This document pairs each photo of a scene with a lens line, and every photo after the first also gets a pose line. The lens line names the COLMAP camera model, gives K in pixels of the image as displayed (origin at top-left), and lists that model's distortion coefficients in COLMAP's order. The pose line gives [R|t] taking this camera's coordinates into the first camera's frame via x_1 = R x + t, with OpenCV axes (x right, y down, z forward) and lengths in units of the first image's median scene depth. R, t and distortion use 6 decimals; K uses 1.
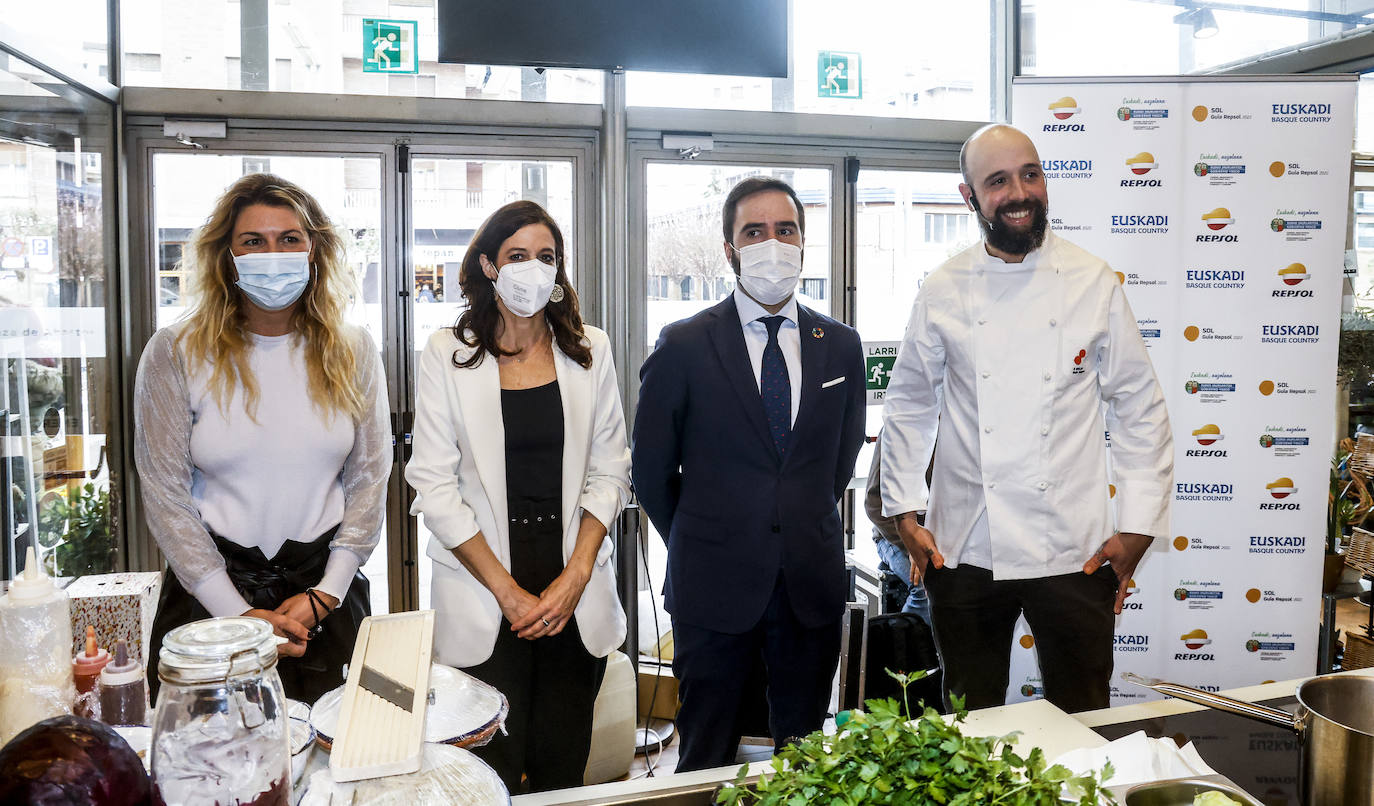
lens RADIAL K [[1133.4, 0, 688.8], [0, 1133.4, 354.9], [0, 0, 1]] dist [-0.007780, -0.007570]
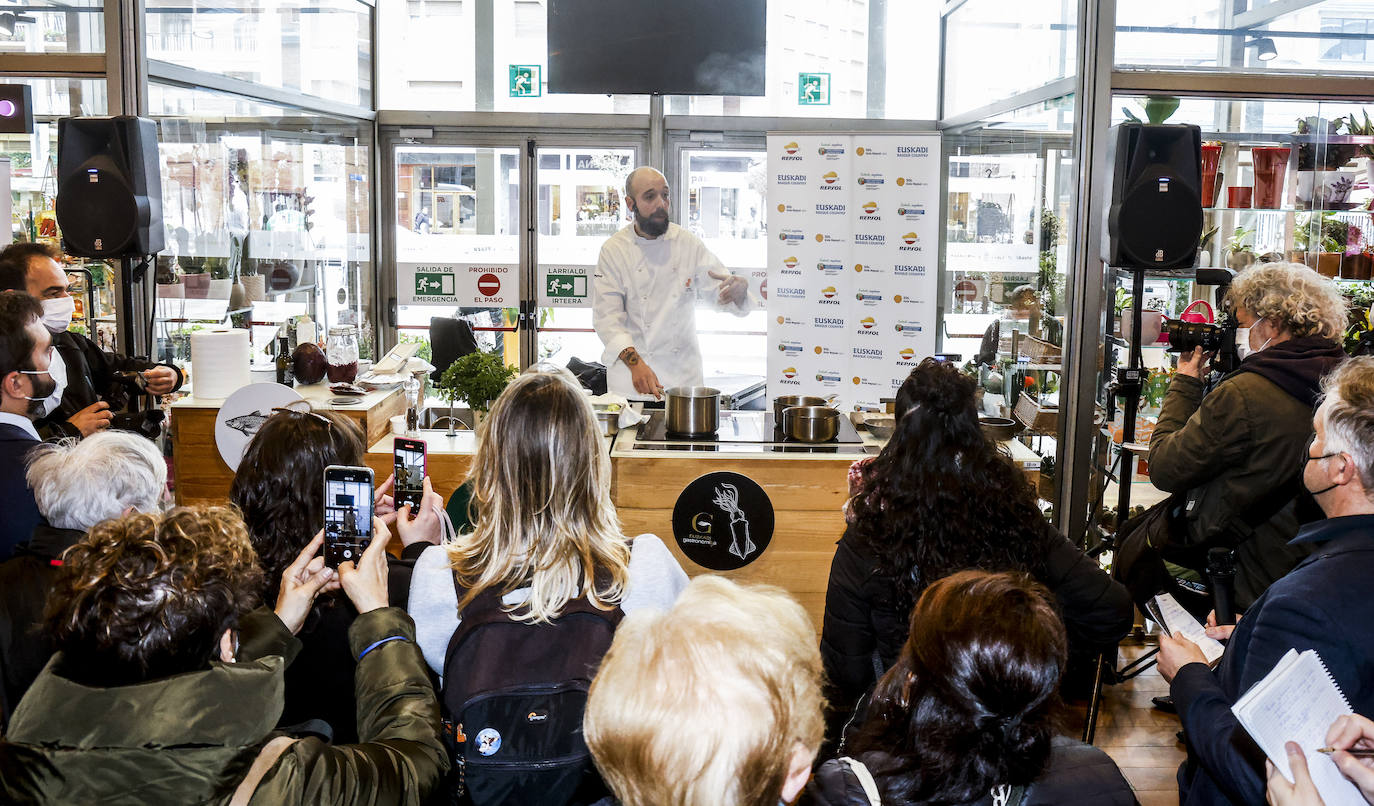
lens RADIAL K [[1133.4, 0, 688.8], [0, 1133.4, 354.9], [0, 0, 1]] dist [-0.007780, -0.007570]
pose [[0.963321, 0.053800, -0.262904, 0.430263], [-0.034538, 0.996406, 0.077349, -0.007249], [0.266120, -0.065432, 0.961717, -0.570173]]
